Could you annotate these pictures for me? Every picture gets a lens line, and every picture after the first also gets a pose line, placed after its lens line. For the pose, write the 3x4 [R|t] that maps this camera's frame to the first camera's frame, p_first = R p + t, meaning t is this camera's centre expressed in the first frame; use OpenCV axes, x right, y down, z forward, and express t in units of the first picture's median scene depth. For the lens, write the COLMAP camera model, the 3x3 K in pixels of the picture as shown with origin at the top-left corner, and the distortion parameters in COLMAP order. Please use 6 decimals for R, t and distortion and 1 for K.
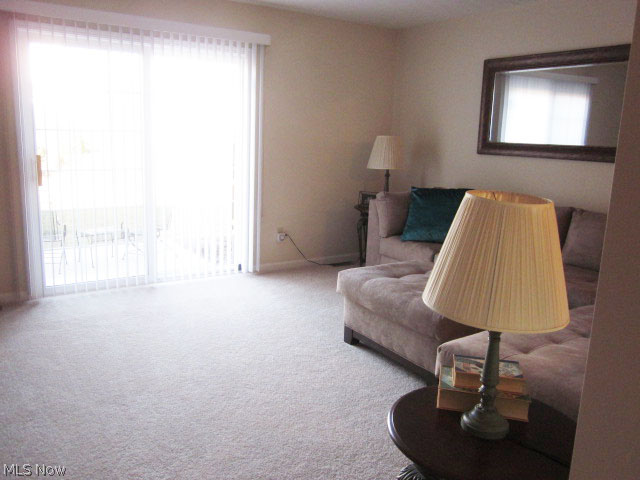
lens RADIAL K [[538.3, 0, 320.0], [0, 538.3, 240.0], [0, 0, 1]] dist [-0.036361, 0.004631]
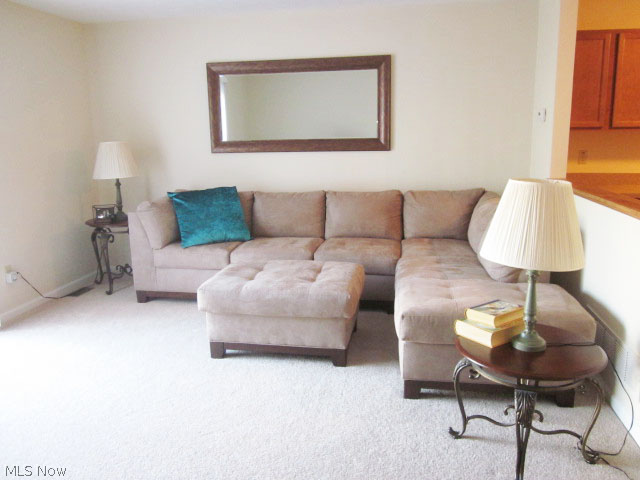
lens RADIAL K [[538.3, 0, 320.0], [0, 538.3, 240.0], [0, 0, 1]] dist [-0.036361, 0.004631]
pose [[0.675227, -0.194334, 0.711550, -0.351456], [0.182702, 0.978673, 0.093913, -0.055393], [-0.714625, 0.066589, 0.696331, 0.131377]]
